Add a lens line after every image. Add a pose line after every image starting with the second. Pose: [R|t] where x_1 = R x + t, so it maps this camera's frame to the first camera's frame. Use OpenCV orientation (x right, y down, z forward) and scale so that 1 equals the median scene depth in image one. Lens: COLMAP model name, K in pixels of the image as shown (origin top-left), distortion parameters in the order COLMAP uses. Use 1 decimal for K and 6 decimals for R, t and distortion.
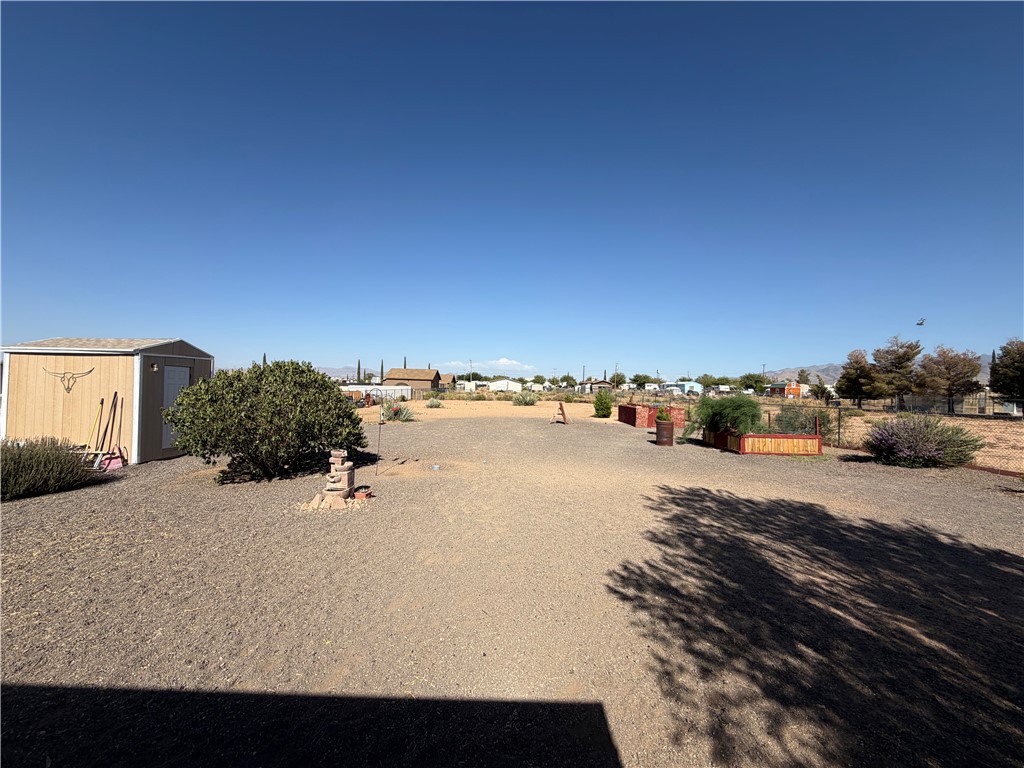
lens RADIAL K [[410.5, 0, 508.0], [0, 410.5, 385.7], [0, 0, 1]] dist [0.002046, 0.000024]
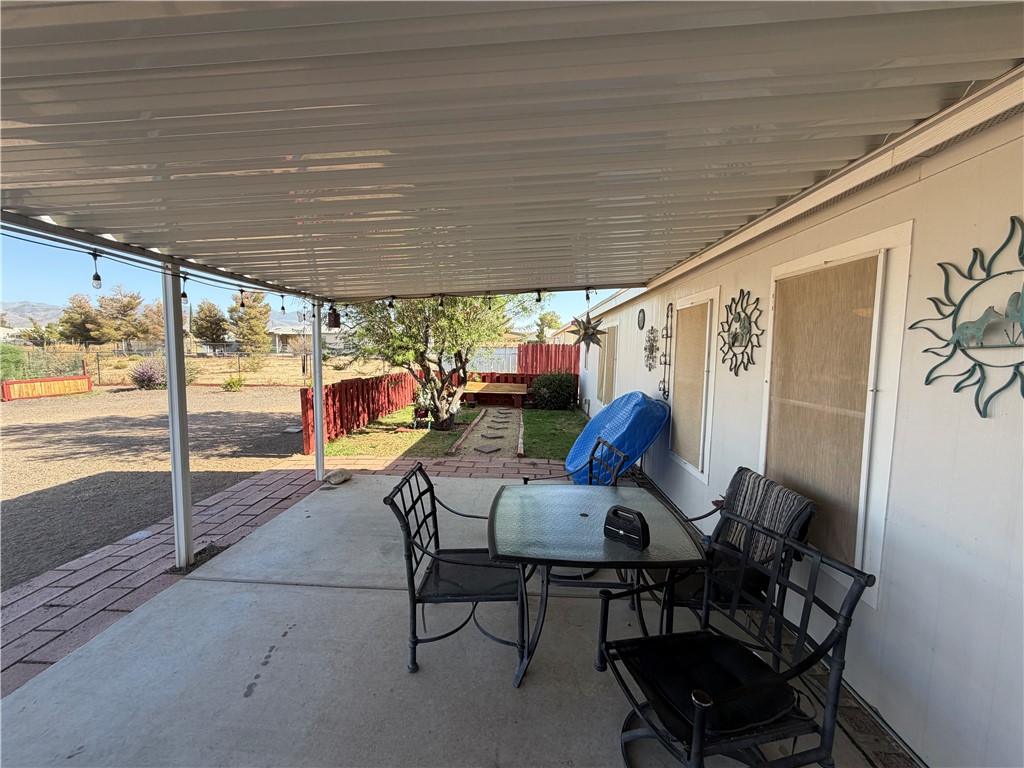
lens RADIAL K [[410.5, 0, 509.6], [0, 410.5, 384.4], [0, 0, 1]] dist [0.002046, 0.000024]
pose [[0.046288, -0.112007, 0.992629, -0.121080], [-0.017665, 0.993447, 0.112923, -0.002859], [-0.998772, -0.022761, 0.044007, -0.087775]]
